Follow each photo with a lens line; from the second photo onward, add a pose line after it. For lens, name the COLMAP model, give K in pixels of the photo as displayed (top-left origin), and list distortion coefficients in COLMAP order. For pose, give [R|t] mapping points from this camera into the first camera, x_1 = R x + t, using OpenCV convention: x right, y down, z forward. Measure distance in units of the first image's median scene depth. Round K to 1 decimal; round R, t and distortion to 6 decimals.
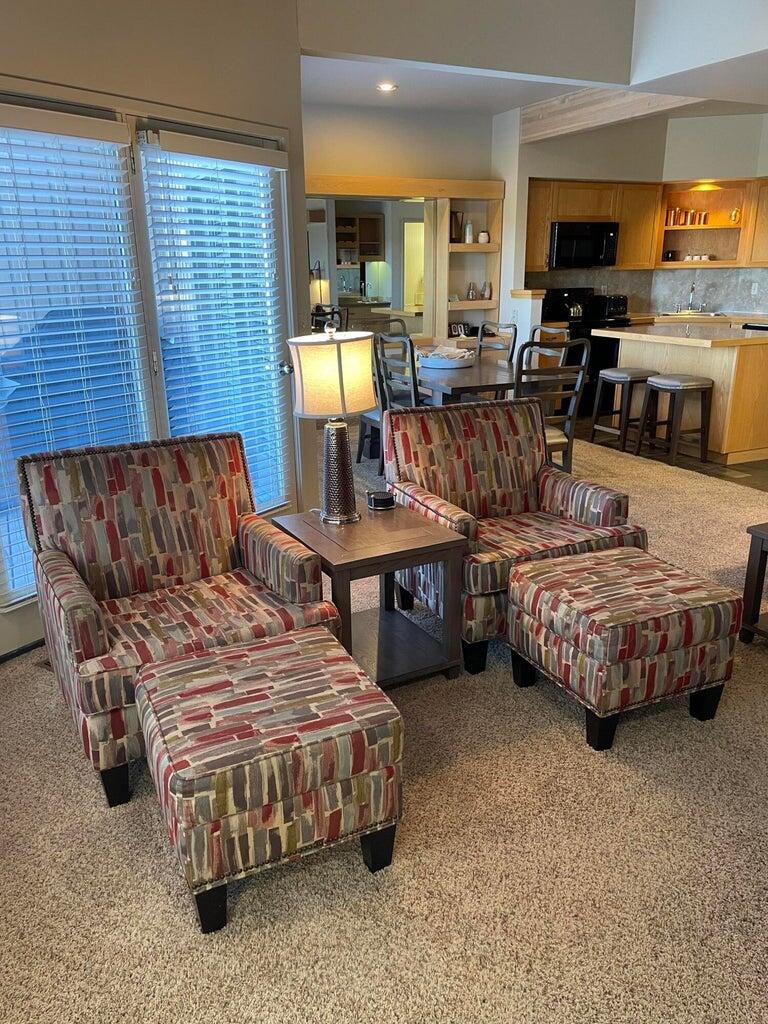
lens RADIAL K [[776.6, 0, 377.3], [0, 776.6, 520.4], [0, 0, 1]] dist [0.090927, -0.119921]
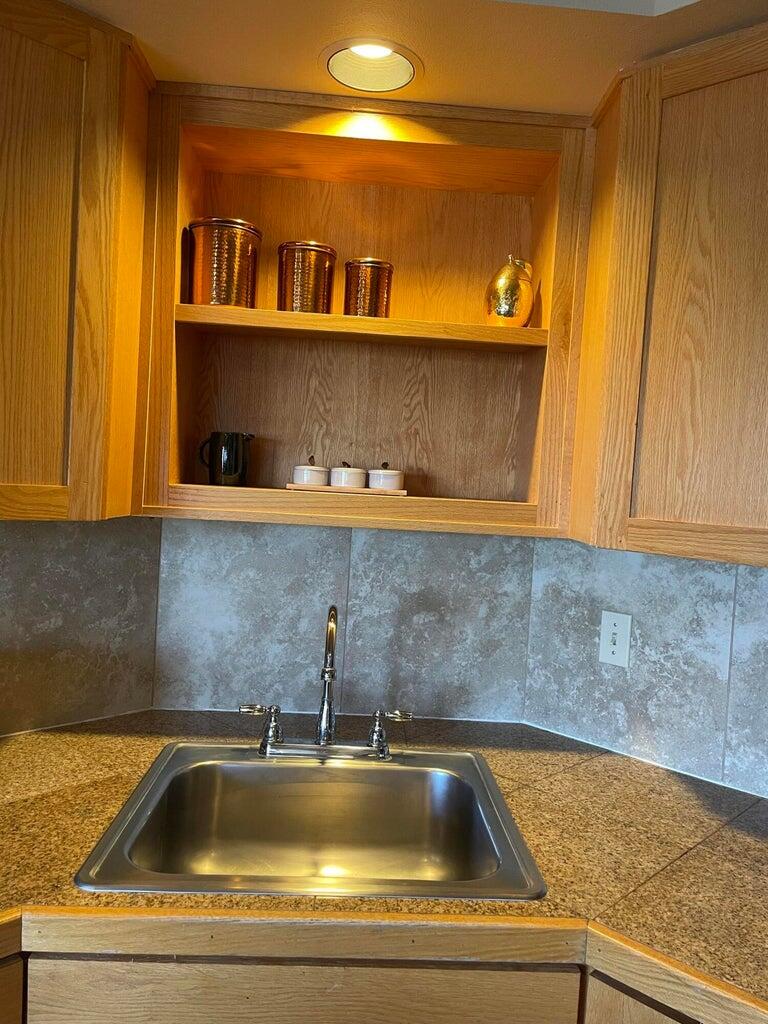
lens RADIAL K [[776.6, 0, 387.6], [0, 776.6, 516.2], [0, 0, 1]] dist [0.090927, -0.119921]
pose [[0.934372, 0.050414, 0.352715, 0.474000], [0.041872, 0.967543, -0.249215, -0.375443], [-0.353831, 0.247628, 0.901933, 1.127035]]
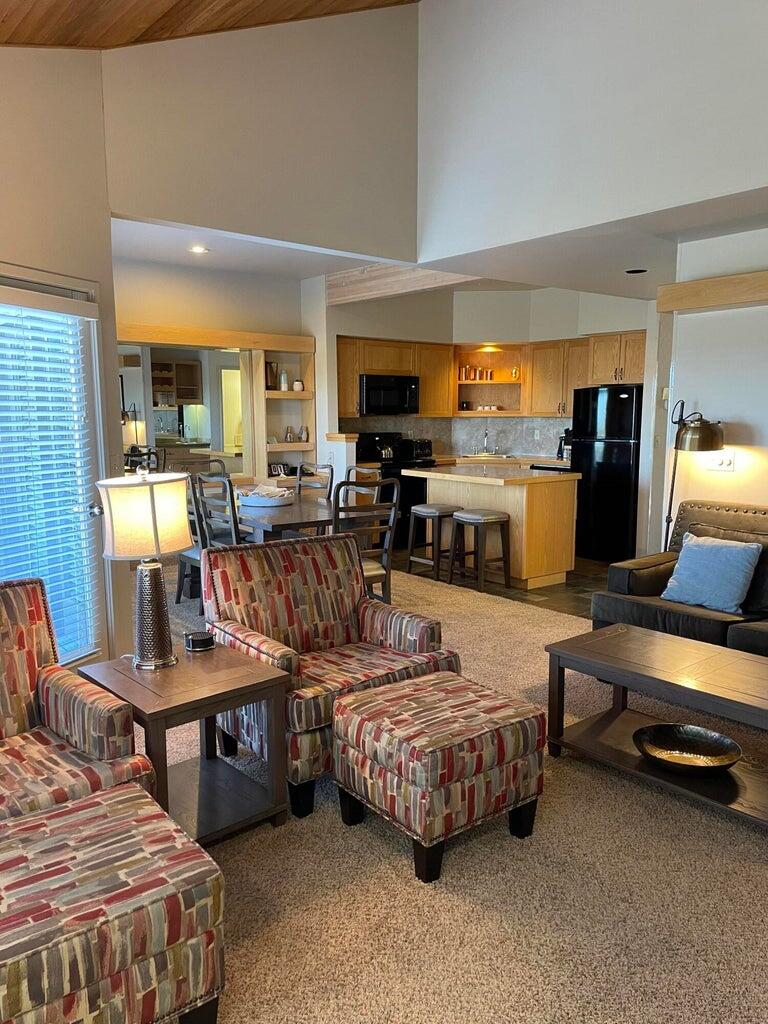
lens RADIAL K [[776.6, 0, 396.1], [0, 776.6, 517.0], [0, 0, 1]] dist [0.090927, -0.119921]
pose [[0.969643, -0.020912, 0.243629, 0.003873], [0.063495, 0.983693, -0.168277, 0.000899], [-0.236137, 0.178638, 0.955158, -0.011115]]
